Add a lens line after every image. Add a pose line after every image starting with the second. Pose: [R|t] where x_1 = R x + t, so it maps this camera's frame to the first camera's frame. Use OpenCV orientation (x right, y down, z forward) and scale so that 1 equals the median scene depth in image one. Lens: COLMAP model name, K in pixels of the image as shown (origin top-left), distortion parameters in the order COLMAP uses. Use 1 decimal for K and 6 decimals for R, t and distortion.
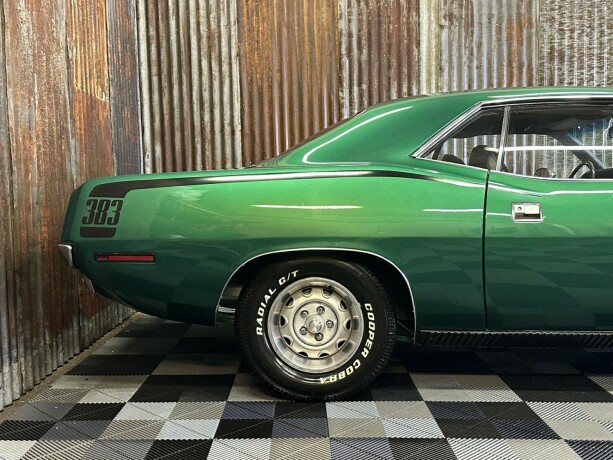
lens RADIAL K [[664.9, 0, 303.5], [0, 664.9, 234.9], [0, 0, 1]] dist [0.060353, 0.000000]
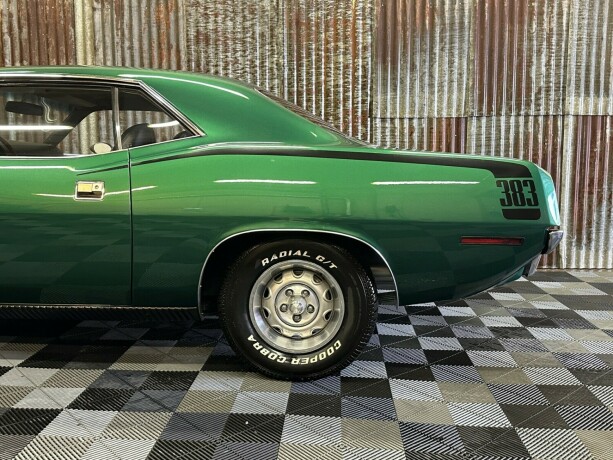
lens RADIAL K [[599.3, 0, 308.6], [0, 599.3, 233.0], [0, 0, 1]] dist [0.037260, 0.000000]
pose [[0.998135, 0.031124, -0.052515, 0.611352], [-0.028189, 0.998048, 0.055728, -0.016810], [0.054147, -0.054143, 0.997064, 0.039625]]
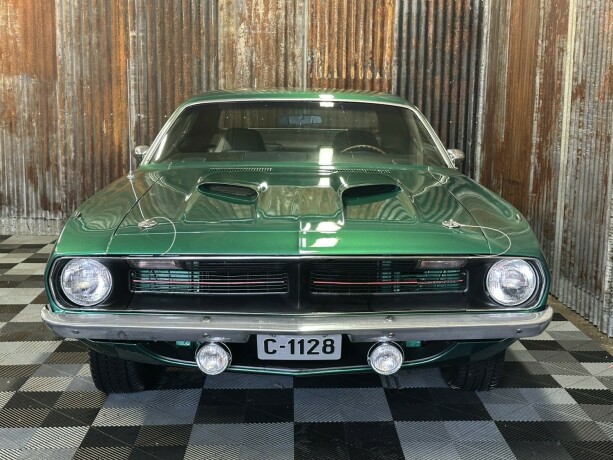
lens RADIAL K [[902.9, 0, 324.7], [0, 902.9, 212.4], [0, 0, 1]] dist [0.266847, 0.000000]
pose [[0.037681, 0.143963, -0.988865, 1.354289], [-0.079442, 0.986868, 0.140645, -0.150238], [0.996127, 0.073258, 0.048623, 0.665107]]
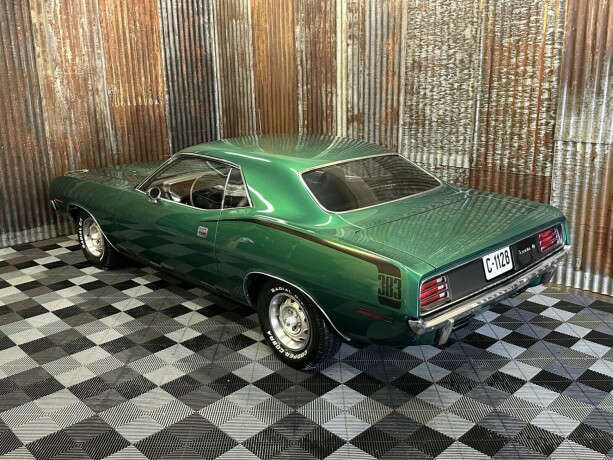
lens RADIAL K [[599.3, 0, 300.2], [0, 599.3, 234.3], [0, 0, 1]] dist [0.037260, 0.000000]
pose [[0.689501, 0.199915, -0.696148, 1.095717], [-0.043857, 0.970913, 0.235383, -0.218162], [0.722955, -0.131766, 0.678213, 0.024795]]
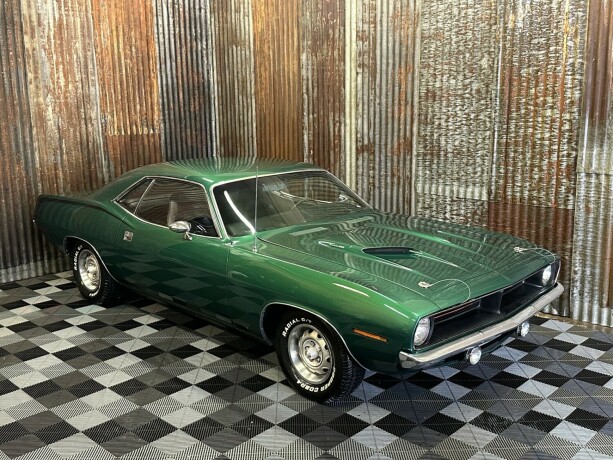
lens RADIAL K [[664.9, 0, 301.9], [0, 664.9, 235.0], [0, 0, 1]] dist [0.060353, 0.000000]
pose [[0.711089, 0.157163, -0.685312, 1.100533], [-0.047788, 0.983247, 0.175904, -0.222032], [0.701476, -0.092334, 0.706687, -0.054135]]
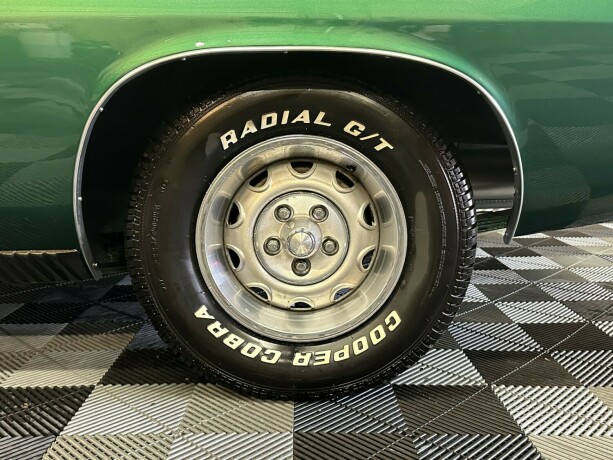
lens RADIAL K [[599.3, 0, 308.3], [0, 599.3, 246.7], [0, 0, 1]] dist [0.037260, 0.000000]
pose [[0.999848, 0.007388, 0.015784, 0.577418], [-0.009170, 0.993207, 0.115998, 0.046085], [-0.014820, -0.116125, 0.993124, 0.298598]]
